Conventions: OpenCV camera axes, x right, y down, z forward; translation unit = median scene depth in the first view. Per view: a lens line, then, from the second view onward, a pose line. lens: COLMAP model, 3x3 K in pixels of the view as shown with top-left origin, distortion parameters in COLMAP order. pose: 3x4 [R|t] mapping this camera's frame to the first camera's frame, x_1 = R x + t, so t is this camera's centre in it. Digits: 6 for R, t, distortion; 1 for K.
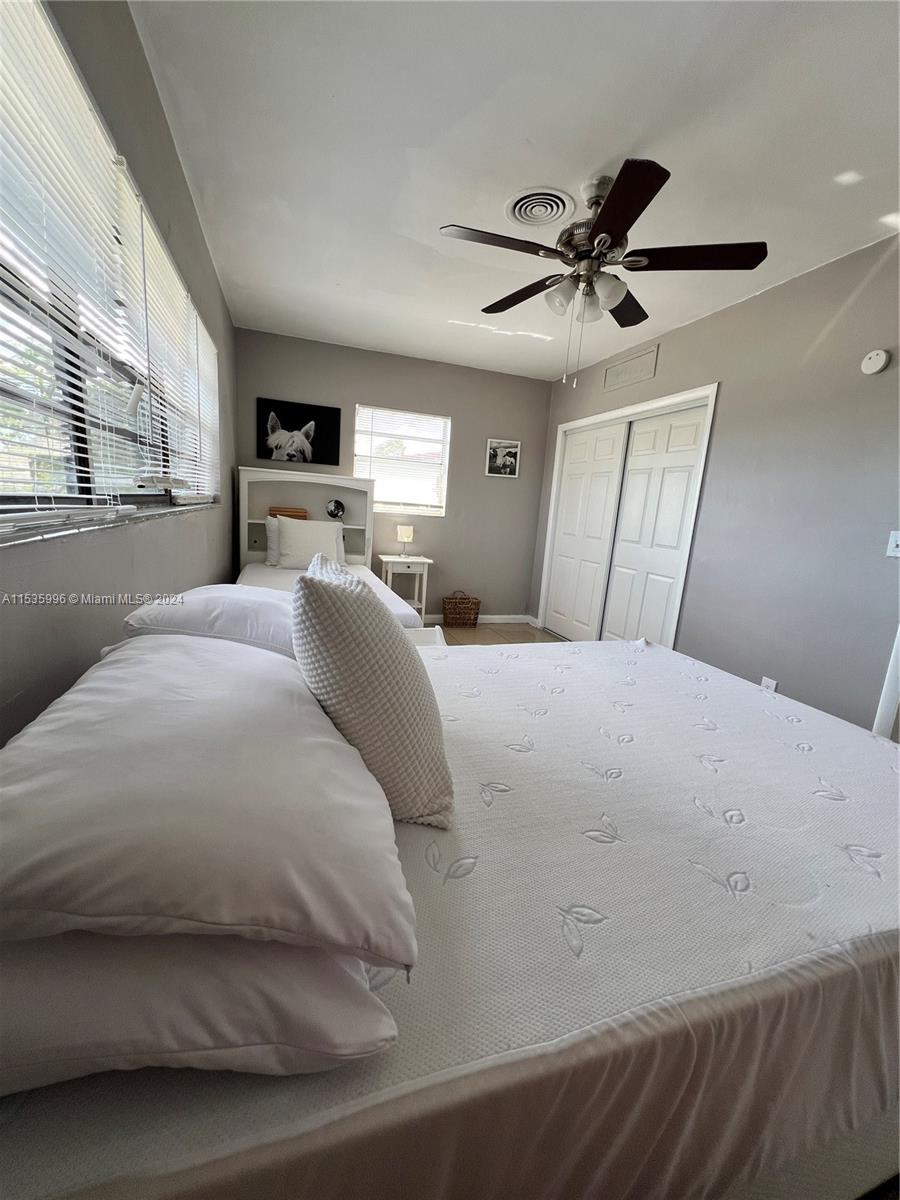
lens RADIAL K [[482.2, 0, 456.7], [0, 482.2, 603.1], [0, 0, 1]] dist [-0.000817, 0.001164]
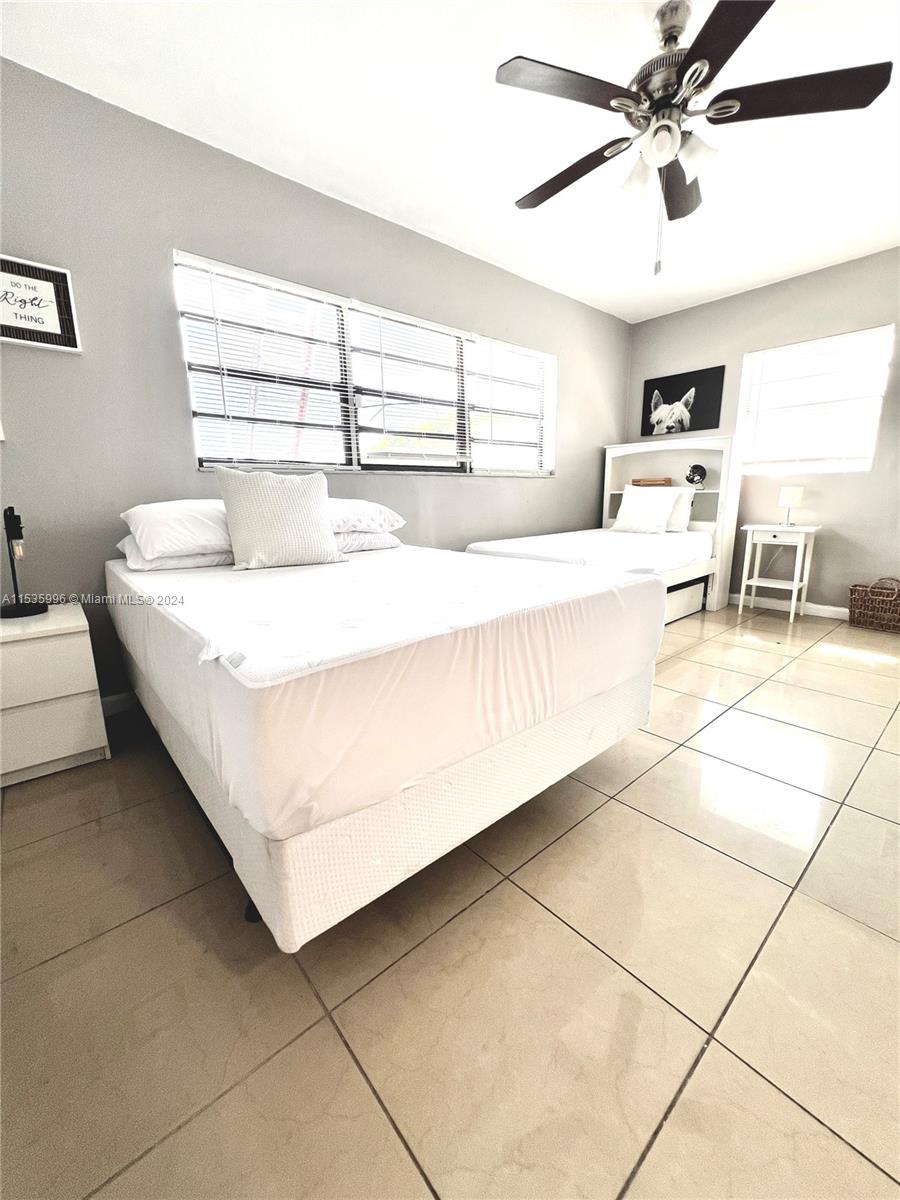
lens RADIAL K [[482.2, 0, 457.9], [0, 482.2, 596.6], [0, 0, 1]] dist [-0.000817, 0.001164]
pose [[0.380971, 0.118172, -0.917004, 0.483333], [-0.138669, 0.987883, 0.069696, 0.045773], [0.914129, 0.100608, 0.392742, 0.211776]]
